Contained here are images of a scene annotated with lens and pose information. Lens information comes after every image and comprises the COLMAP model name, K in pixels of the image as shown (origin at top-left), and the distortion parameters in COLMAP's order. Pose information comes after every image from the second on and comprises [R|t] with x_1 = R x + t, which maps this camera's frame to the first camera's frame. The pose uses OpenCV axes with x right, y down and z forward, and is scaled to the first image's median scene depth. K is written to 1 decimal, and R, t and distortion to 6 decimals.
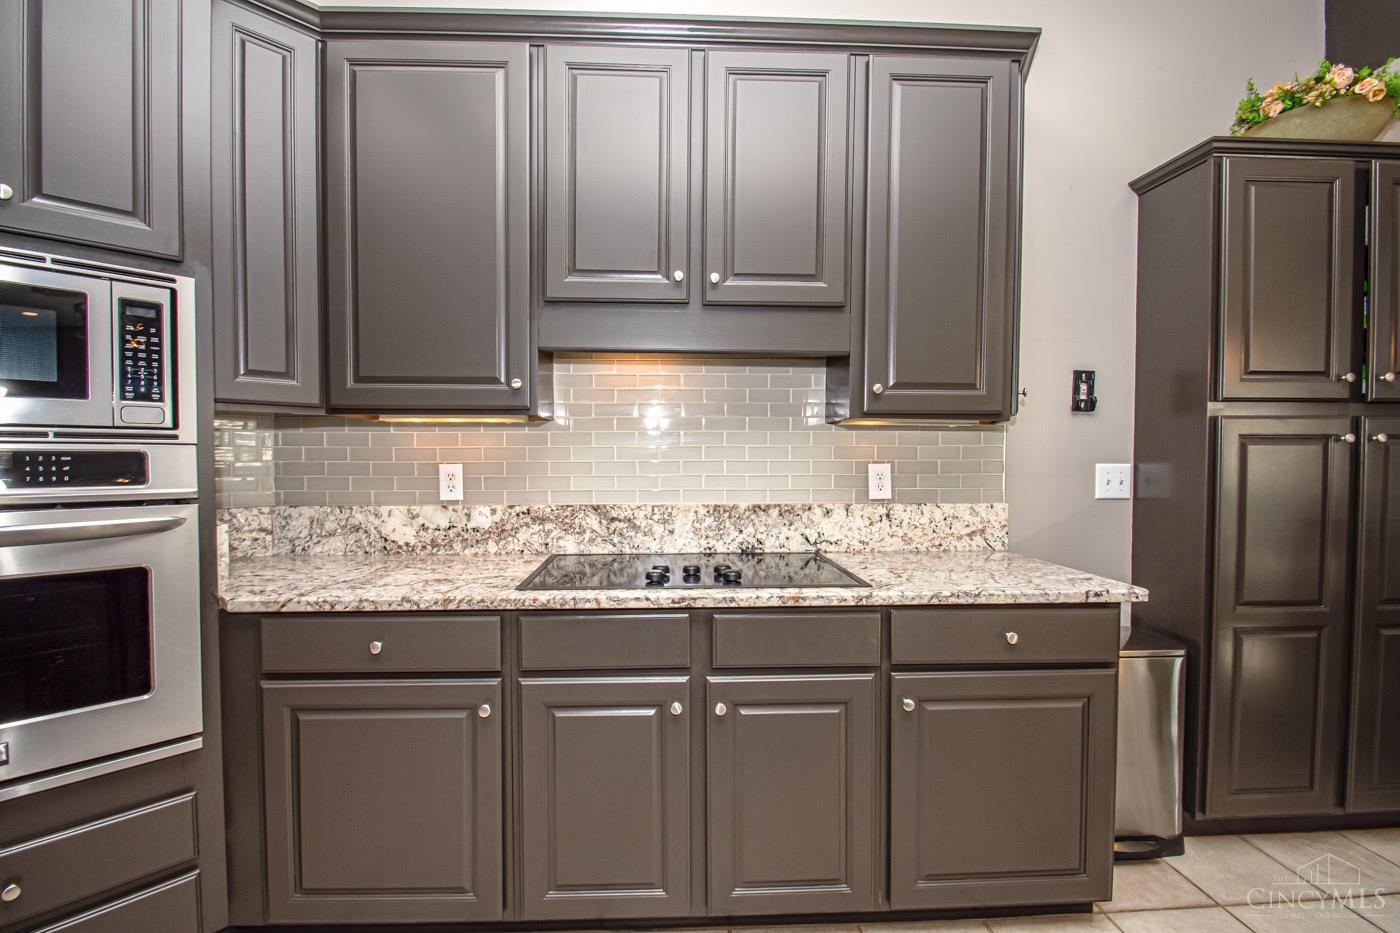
lens RADIAL K [[616.7, 0, 698.3], [0, 616.7, 468.6], [0, 0, 1]] dist [-0.002064, -0.001539]
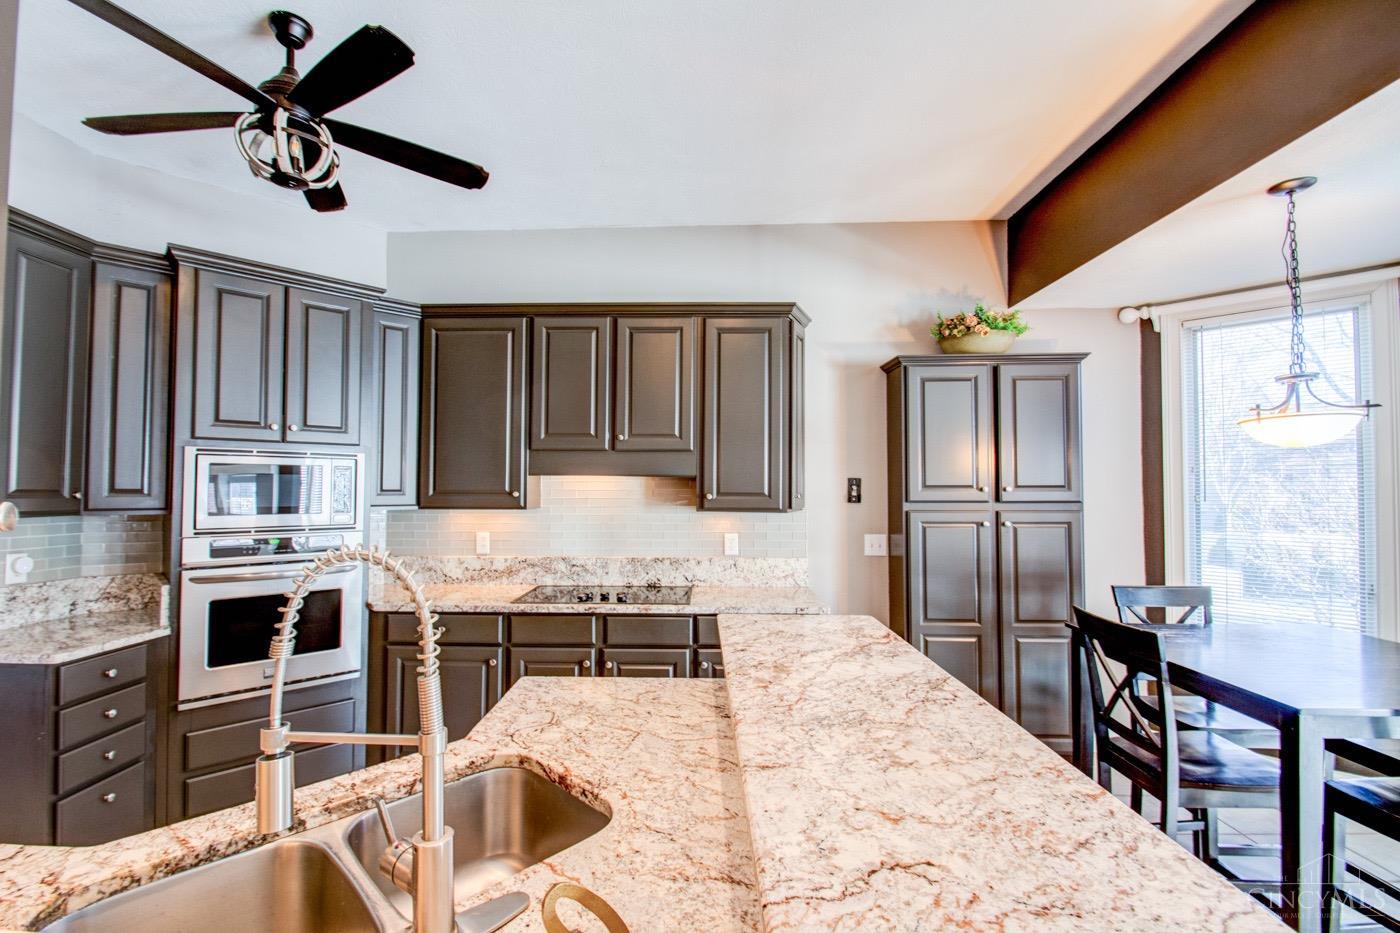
lens RADIAL K [[616.7, 0, 694.2], [0, 616.7, 469.9], [0, 0, 1]] dist [-0.002064, -0.001539]
pose [[0.997114, -0.000260, -0.075919, 0.328497], [-0.003508, 0.998768, -0.049493, -0.100306], [0.075839, 0.049617, 0.995885, -0.704493]]
